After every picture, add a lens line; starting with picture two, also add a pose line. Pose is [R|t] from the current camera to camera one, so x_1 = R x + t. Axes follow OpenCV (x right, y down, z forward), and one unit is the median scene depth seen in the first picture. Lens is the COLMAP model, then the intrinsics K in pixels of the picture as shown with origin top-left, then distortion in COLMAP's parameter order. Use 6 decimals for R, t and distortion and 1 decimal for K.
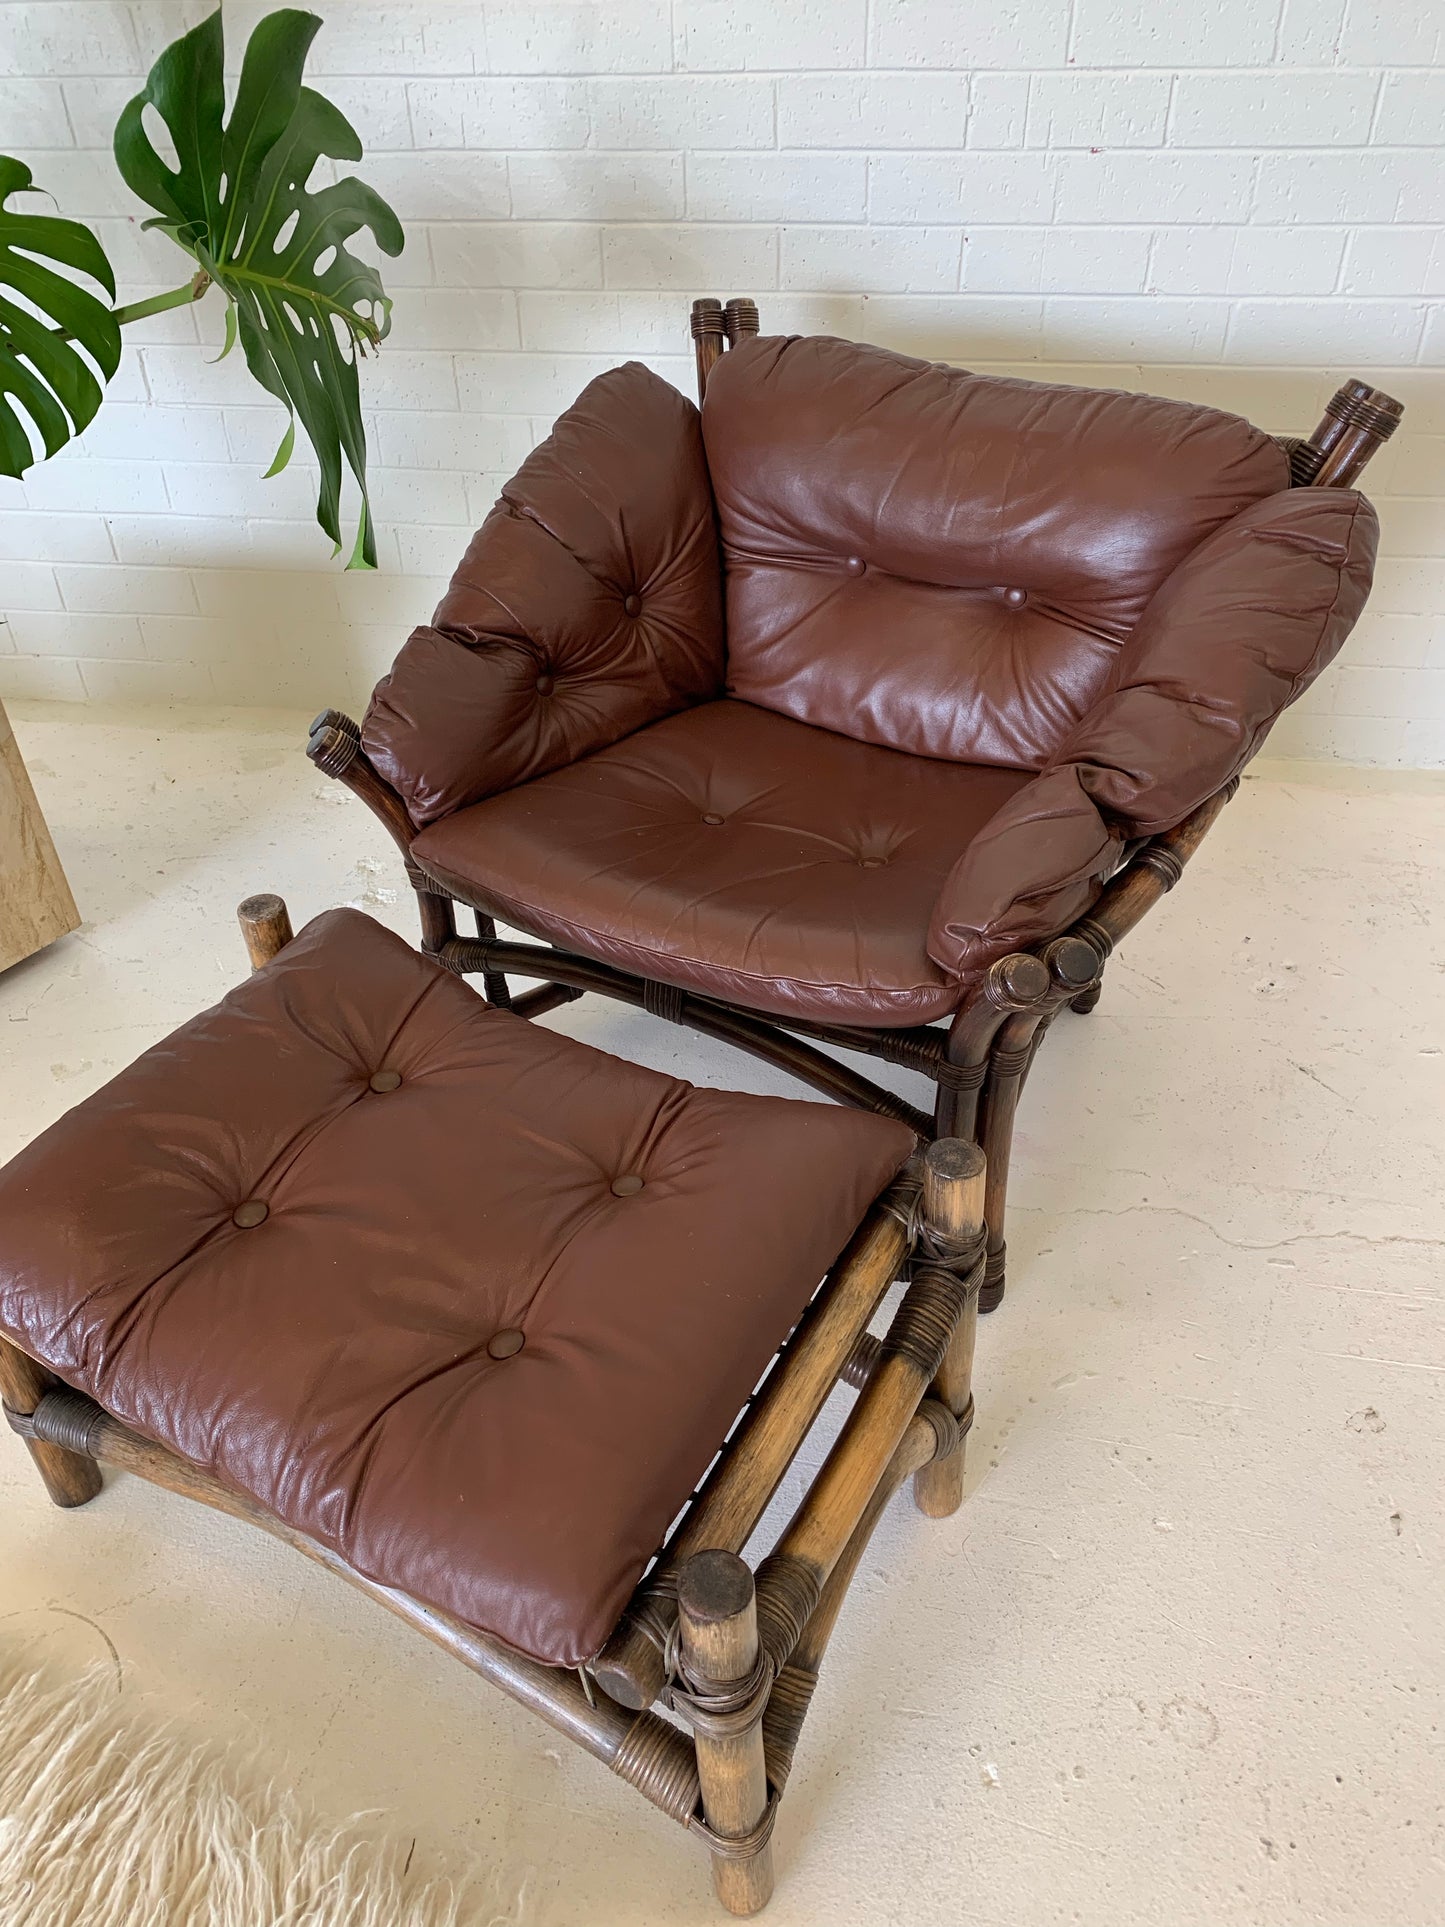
lens RADIAL K [[1482.6, 0, 711.2], [0, 1482.6, 979.9], [0, 0, 1]] dist [0.010569, -0.007485]
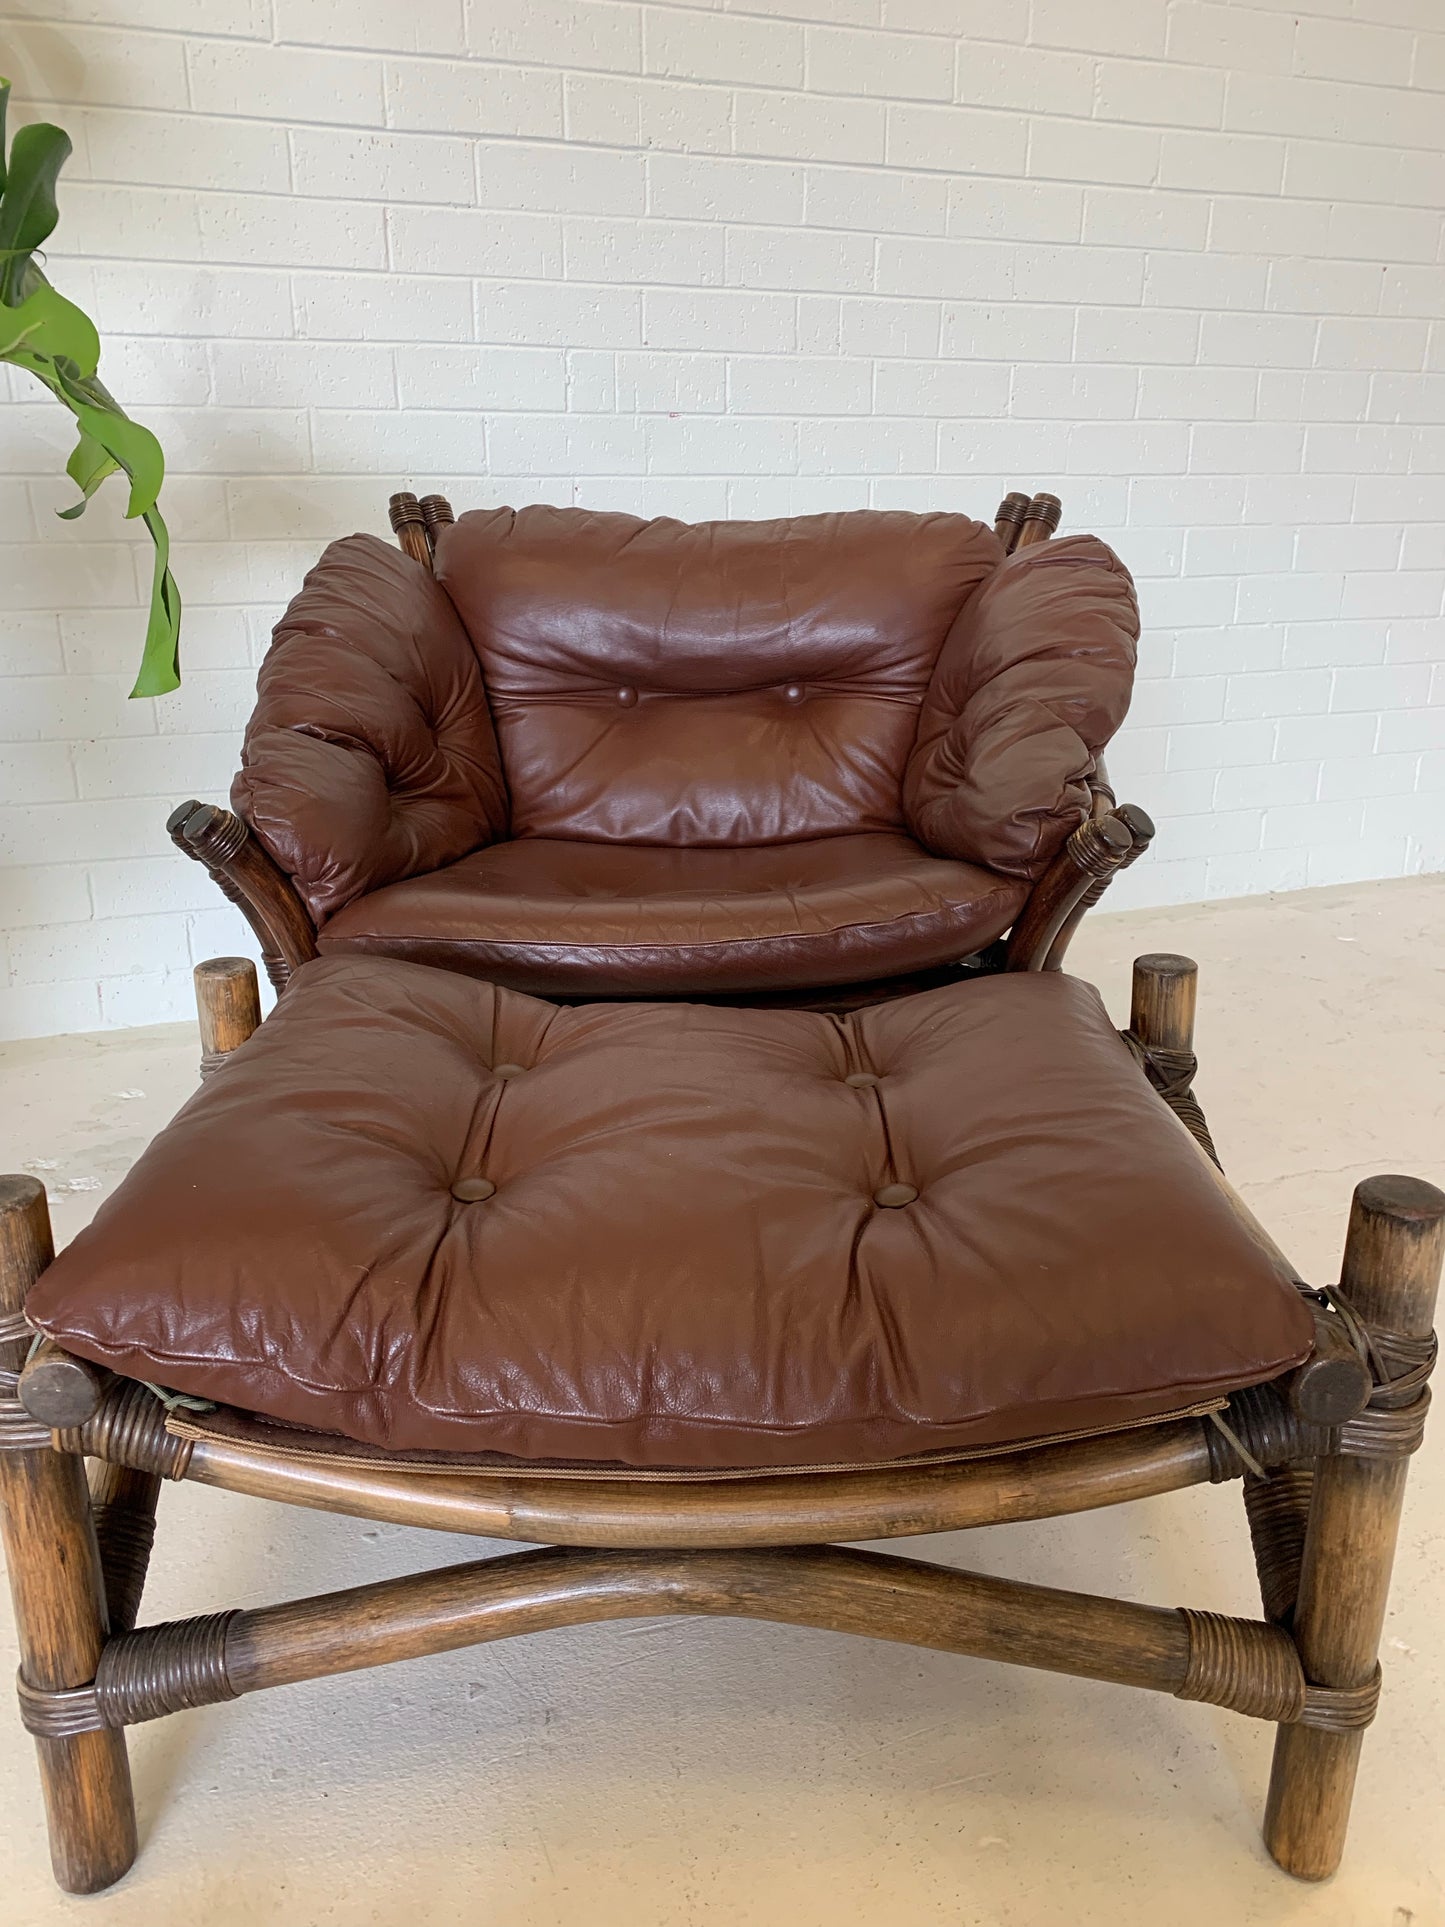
lens RADIAL K [[1483.2, 0, 727.7], [0, 1483.2, 980.4], [0, 0, 1]] dist [0.000245, -0.000028]
pose [[0.868473, -0.135135, 0.476962, -0.372293], [0.290298, 0.918543, -0.268340, 0.205770], [-0.401848, 0.371507, 0.836959, 0.194361]]
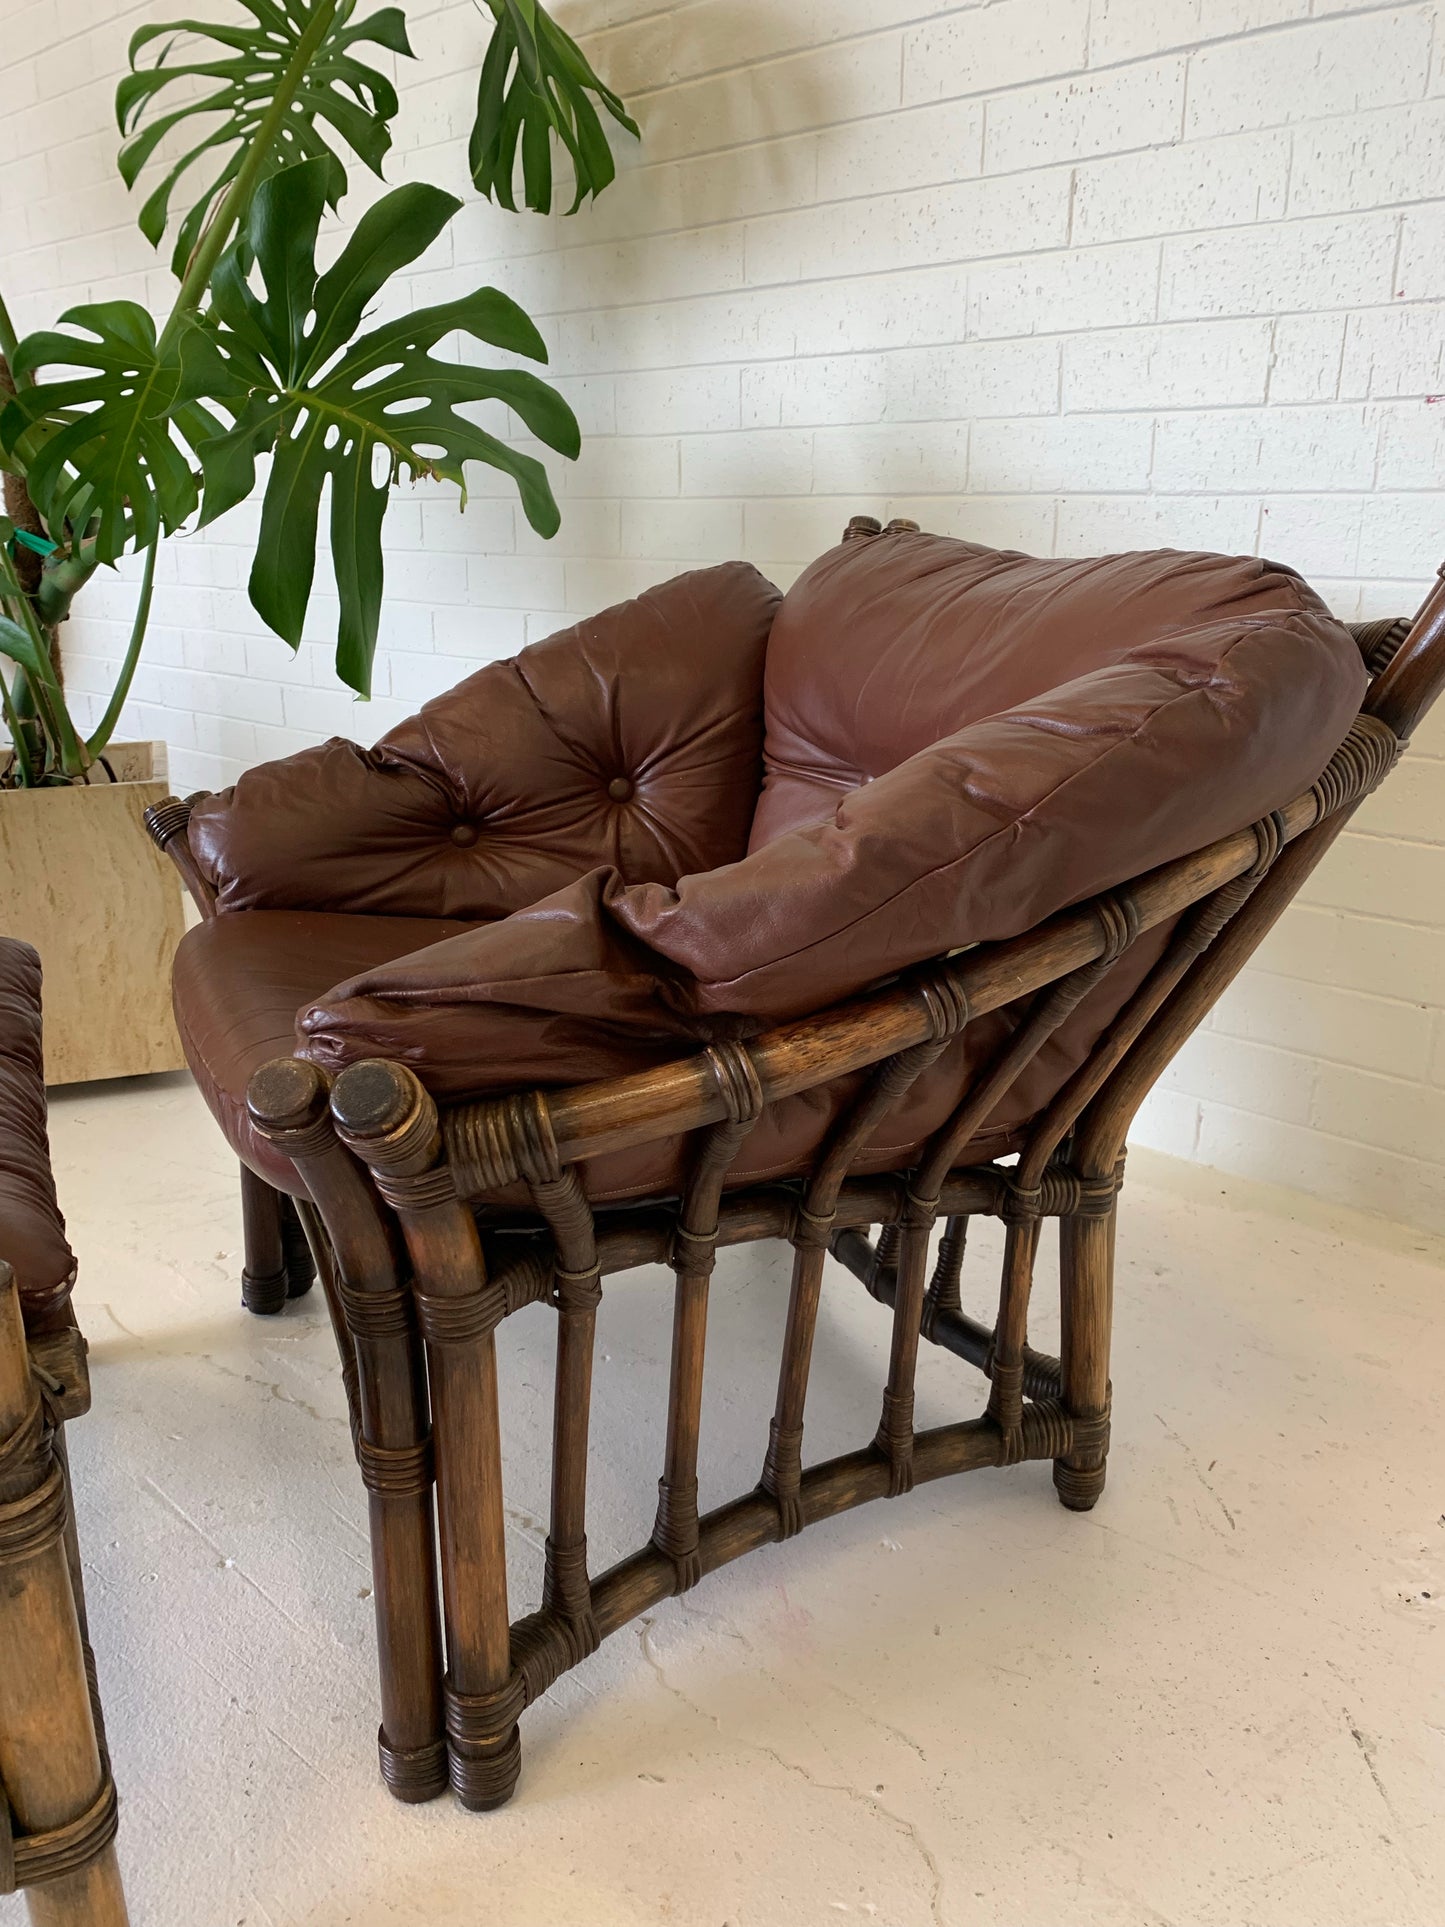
lens RADIAL K [[1489.0, 0, 722.5], [0, 1489.0, 963.5], [0, 0, 1]] dist [0.004781, 0.000116]
pose [[0.827564, 0.185235, -0.529931, 0.480634], [-0.359557, 0.899850, -0.246961, 0.027152], [0.431112, 0.394916, 0.811285, 0.386371]]
